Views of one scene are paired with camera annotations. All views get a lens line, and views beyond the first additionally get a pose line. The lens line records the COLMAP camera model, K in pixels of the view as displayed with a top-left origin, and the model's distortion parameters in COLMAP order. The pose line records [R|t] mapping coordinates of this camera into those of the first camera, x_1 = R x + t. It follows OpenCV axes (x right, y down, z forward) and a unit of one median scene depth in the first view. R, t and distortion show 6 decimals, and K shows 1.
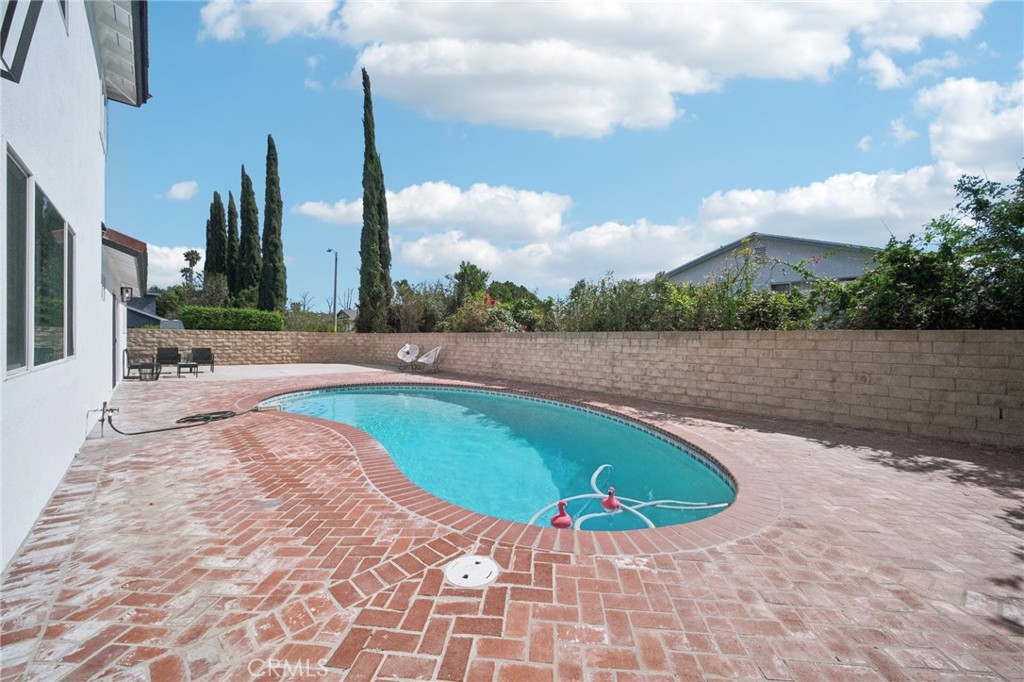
lens RADIAL K [[407.8, 0, 515.5], [0, 407.8, 345.5], [0, 0, 1]] dist [-0.000388, -0.000301]
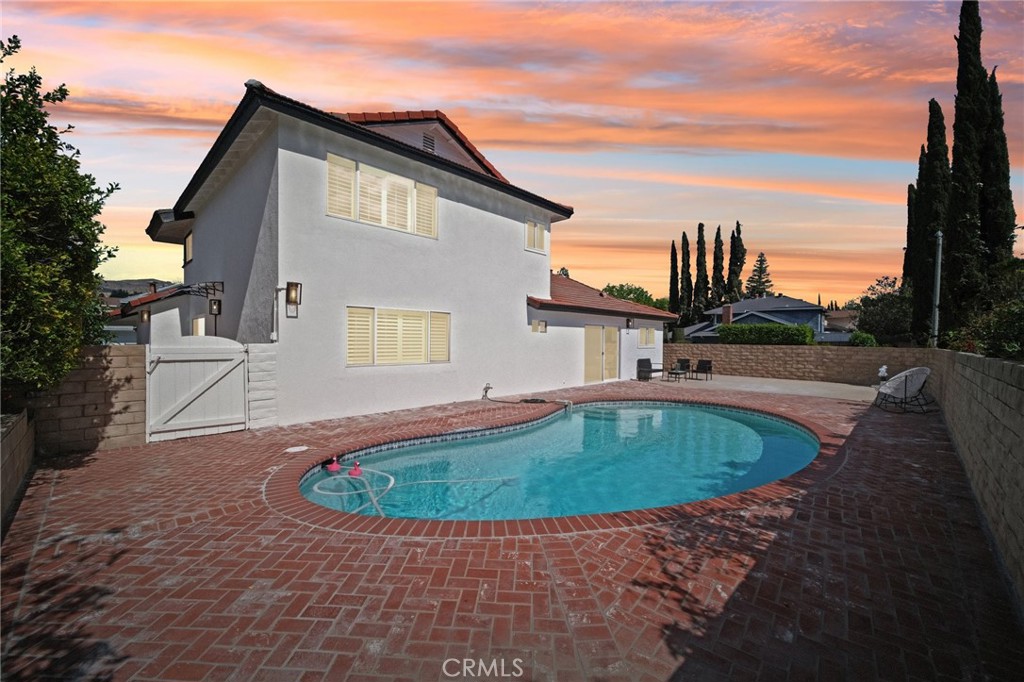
lens RADIAL K [[407.8, 0, 515.5], [0, 407.8, 345.5], [0, 0, 1]] dist [-0.000388, -0.000301]
pose [[0.076363, 0.005668, -0.997064, 0.335235], [-0.026078, 0.999653, 0.003686, -0.022224], [0.996739, 0.025720, 0.076484, 0.277018]]
